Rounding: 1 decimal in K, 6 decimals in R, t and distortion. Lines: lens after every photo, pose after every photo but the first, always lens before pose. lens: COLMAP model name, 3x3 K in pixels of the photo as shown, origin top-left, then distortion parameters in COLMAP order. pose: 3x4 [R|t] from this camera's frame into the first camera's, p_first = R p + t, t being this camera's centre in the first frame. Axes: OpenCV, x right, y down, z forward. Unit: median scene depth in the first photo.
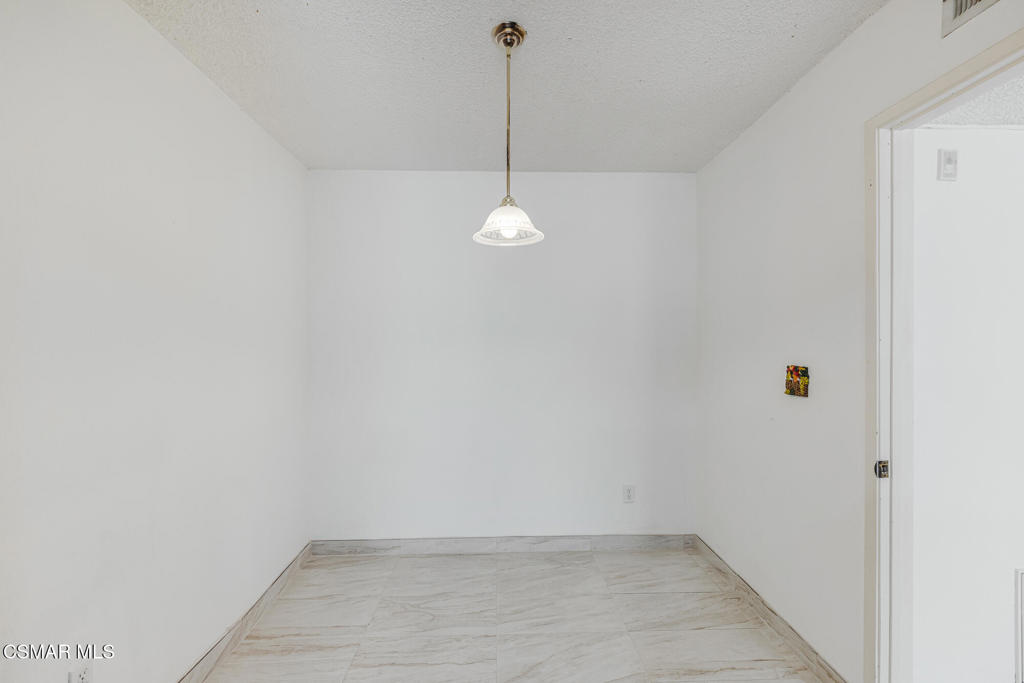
lens RADIAL K [[431.5, 0, 511.1], [0, 431.5, 344.6], [0, 0, 1]] dist [0.004017, -0.000609]
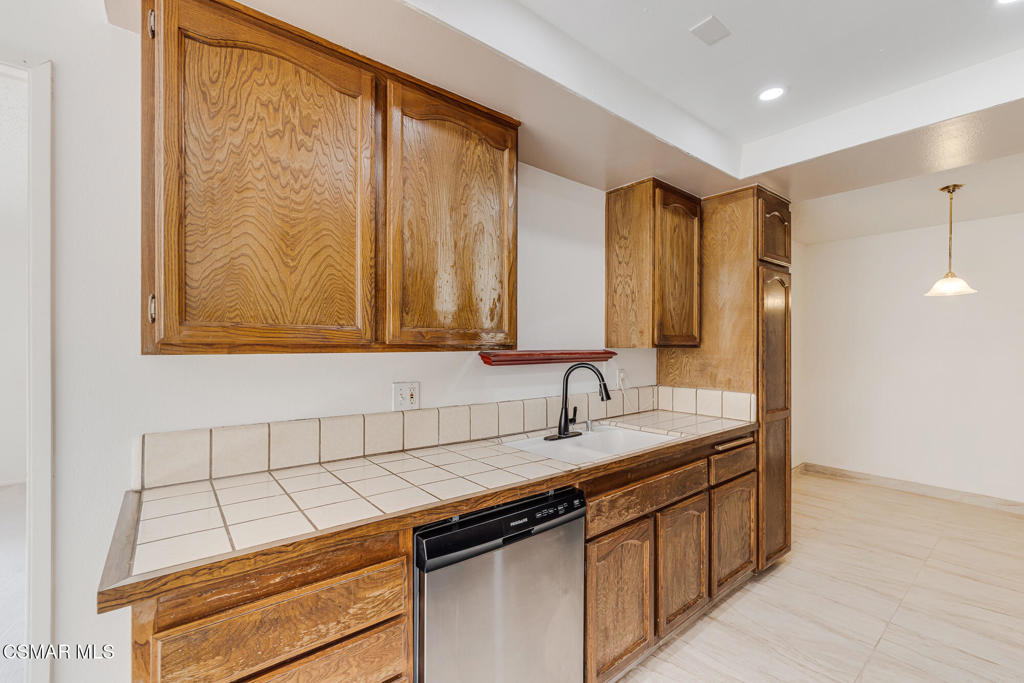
lens RADIAL K [[431.5, 0, 509.0], [0, 431.5, 346.3], [0, 0, 1]] dist [0.004017, -0.000609]
pose [[0.600641, 0.010163, -0.799454, 0.352081], [-0.007562, 0.999947, 0.007030, -0.014906], [0.799483, 0.001823, 0.600686, -1.684713]]
